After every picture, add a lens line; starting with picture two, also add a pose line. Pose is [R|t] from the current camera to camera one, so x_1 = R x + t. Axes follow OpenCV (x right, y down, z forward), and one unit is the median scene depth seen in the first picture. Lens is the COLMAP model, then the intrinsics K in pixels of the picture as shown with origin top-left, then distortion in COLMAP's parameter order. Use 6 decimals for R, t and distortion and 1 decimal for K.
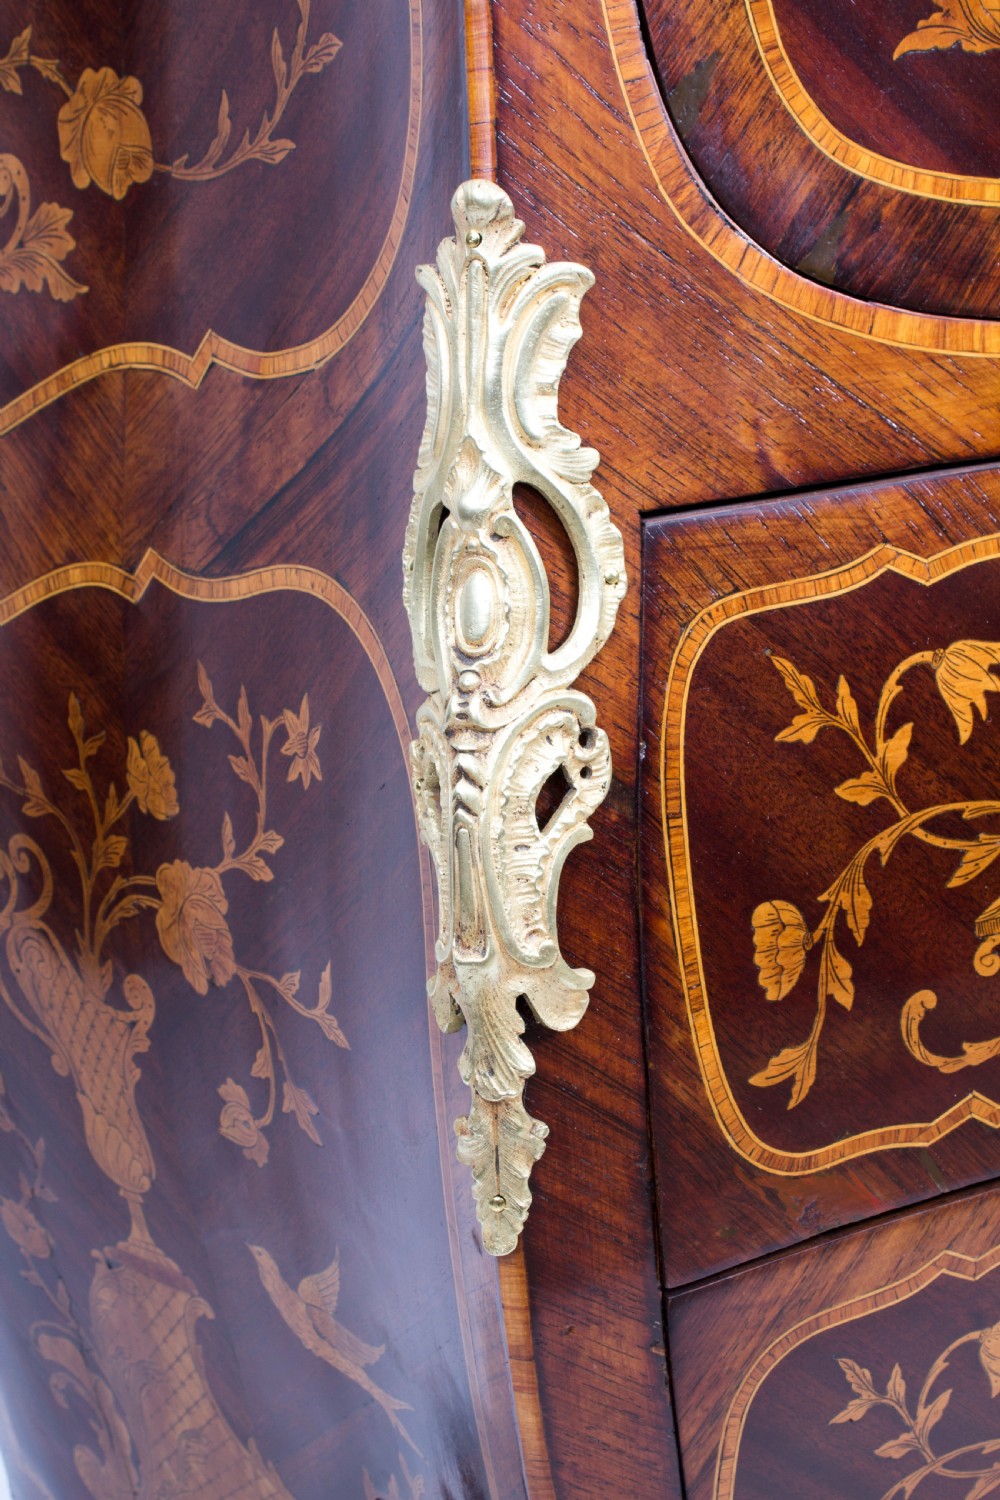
lens RADIAL K [[2246.6, 0, 500.0], [0, 2246.6, 750.0], [0, 0, 1]] dist [-0.046385, 0.015453]
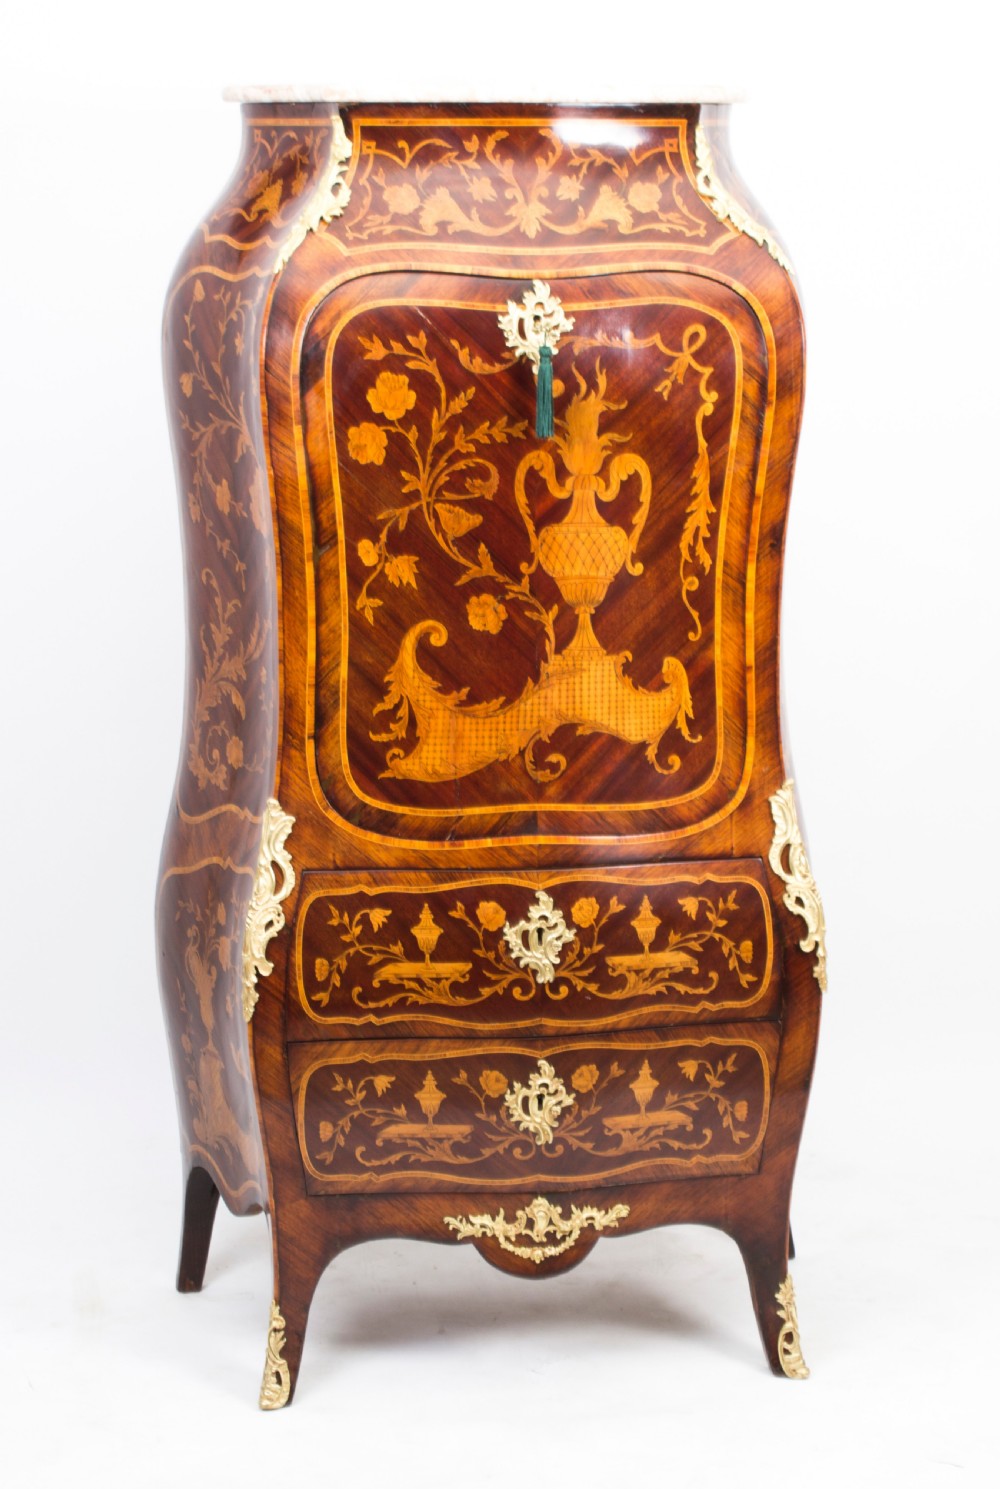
lens RADIAL K [[2942.7, 0, 500.0], [0, 2942.7, 744.5], [0, 0, 1]] dist [-0.024461, 0.086616]
pose [[0.949256, 0.141313, -0.280967, 2.047380], [-0.165549, 0.984099, -0.064357, -0.034698], [0.267405, 0.107605, 0.957557, -4.580000]]
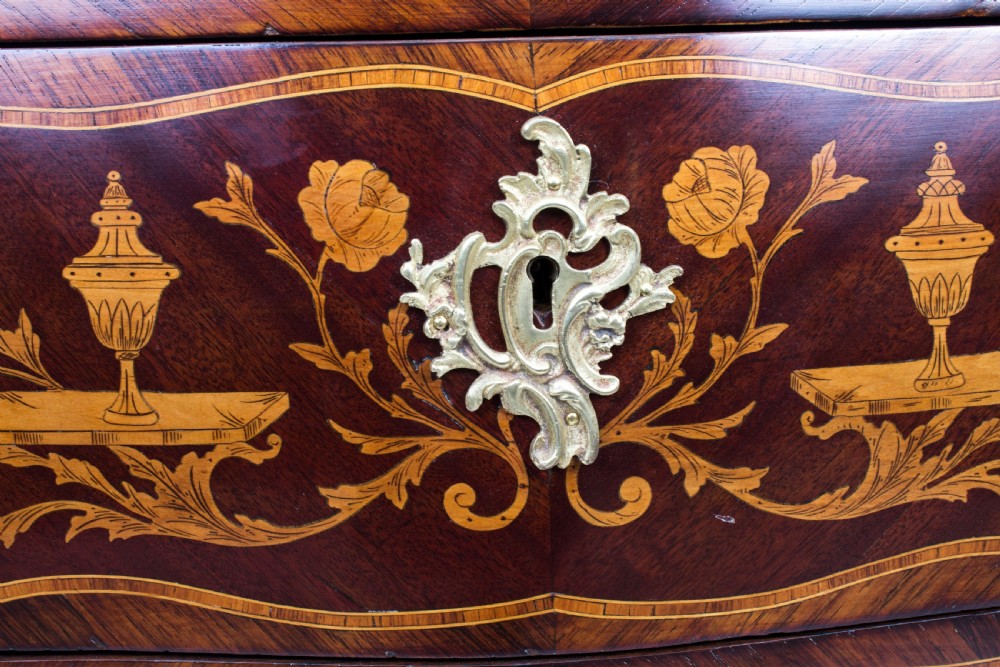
lens RADIAL K [[1497.7, 0, 500.0], [0, 1497.7, 333.5], [0, 0, 1]] dist [-0.046385, 0.015453]
pose [[0.920522, 0.158289, -0.357188, 0.787107], [-0.162834, 0.986498, 0.017524, -0.037983], [0.355139, 0.042031, 0.933868, 0.377933]]
